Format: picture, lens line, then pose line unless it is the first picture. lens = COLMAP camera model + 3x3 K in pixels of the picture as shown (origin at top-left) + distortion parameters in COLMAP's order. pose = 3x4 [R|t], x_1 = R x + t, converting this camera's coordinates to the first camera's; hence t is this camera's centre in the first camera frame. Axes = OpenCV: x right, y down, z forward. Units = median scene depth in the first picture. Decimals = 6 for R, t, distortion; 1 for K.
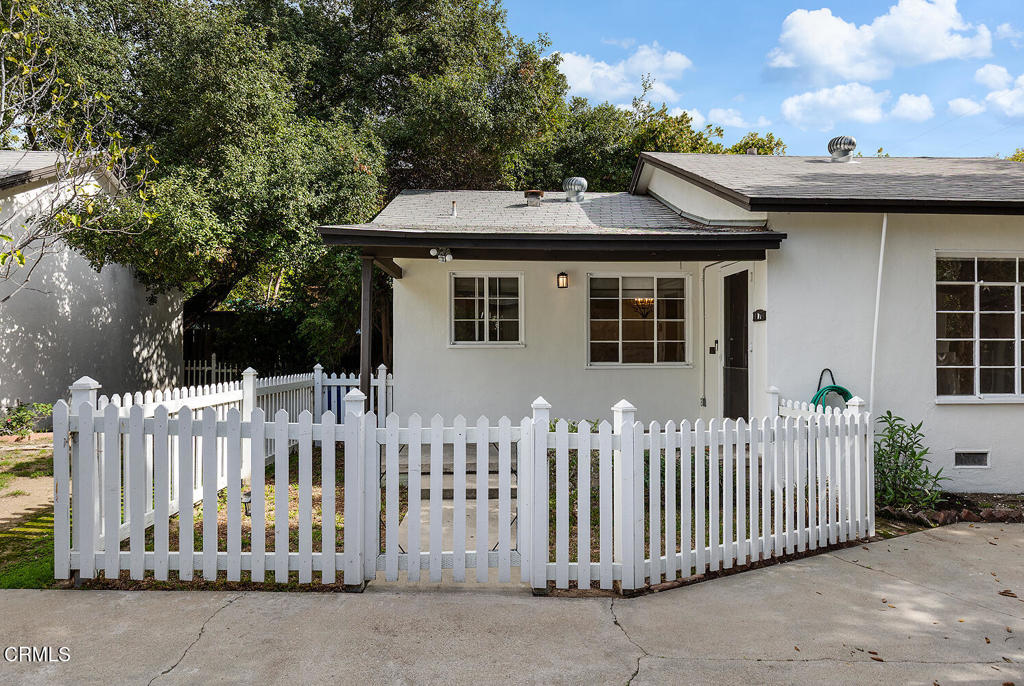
lens RADIAL K [[552.0, 0, 512.0], [0, 552.0, 343.0], [0, 0, 1]] dist [0.001869, 0.000239]
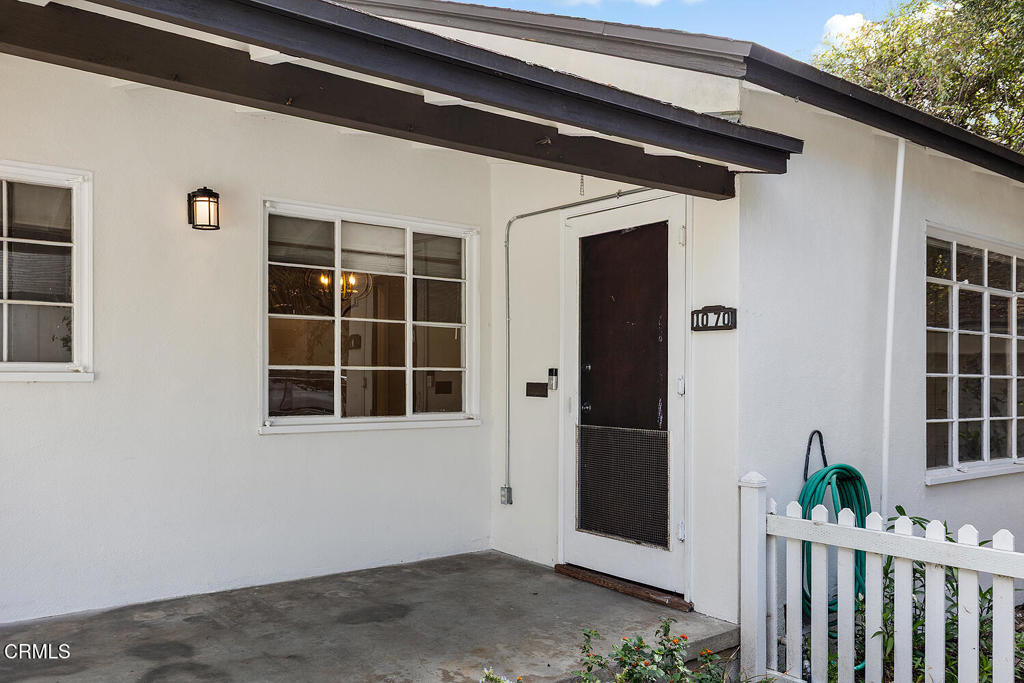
lens RADIAL K [[814.3, 0, 514.8], [0, 814.3, 379.1], [0, 0, 1]] dist [-0.005385, -0.003130]
pose [[0.819774, 0.008885, 0.572619, -0.059758], [-0.016731, 0.999824, 0.008439, -0.001542], [-0.572443, -0.016498, 0.819778, 0.409869]]
